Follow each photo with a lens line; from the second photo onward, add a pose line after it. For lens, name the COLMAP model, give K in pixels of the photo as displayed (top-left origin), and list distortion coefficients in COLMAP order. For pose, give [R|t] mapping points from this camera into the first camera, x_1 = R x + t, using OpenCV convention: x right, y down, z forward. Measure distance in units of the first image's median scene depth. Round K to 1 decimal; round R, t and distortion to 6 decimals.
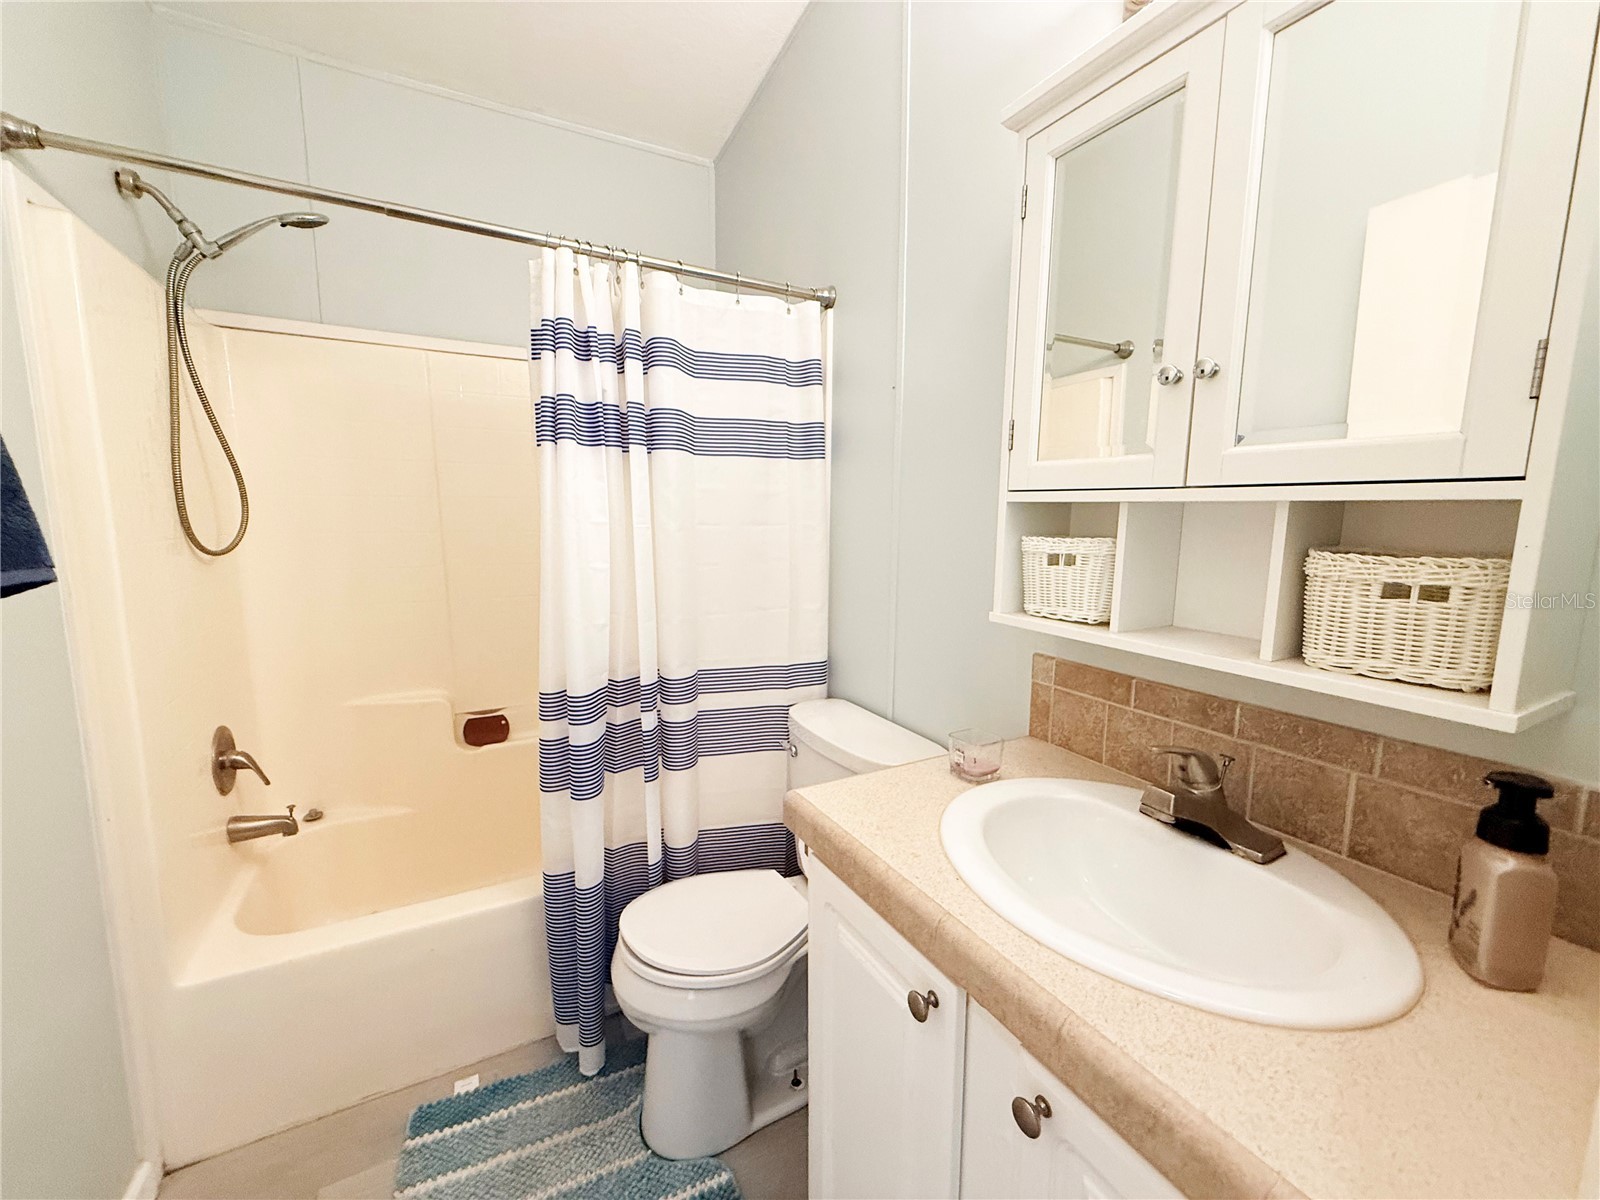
lens RADIAL K [[647.2, 0, 800.2], [0, 647.2, 598.9], [0, 0, 1]] dist [0.001650, 0.000566]
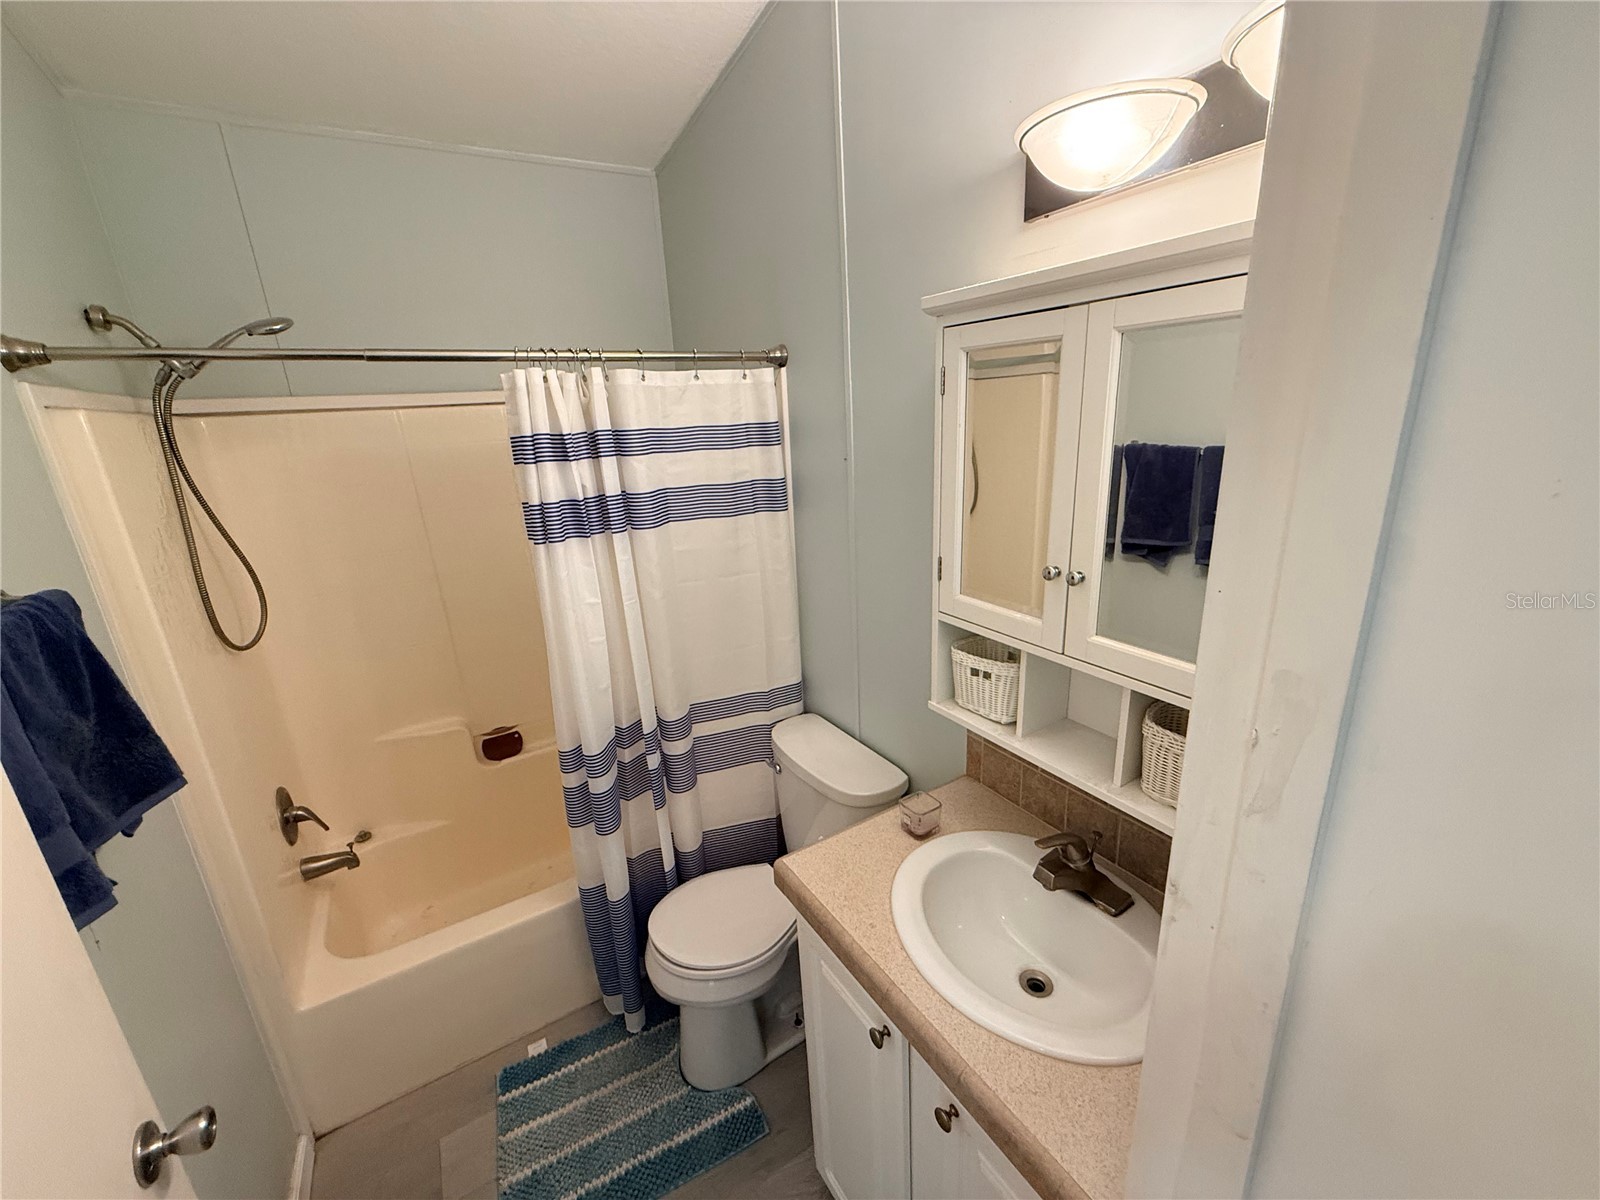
lens RADIAL K [[647.2, 0, 801.7], [0, 647.2, 601.3], [0, 0, 1]] dist [0.001650, 0.000566]
pose [[0.996961, -0.070417, 0.033315, 0.016826], [0.064336, 0.985412, 0.157554, -0.281378], [-0.043924, -0.154931, 0.986948, -0.136472]]
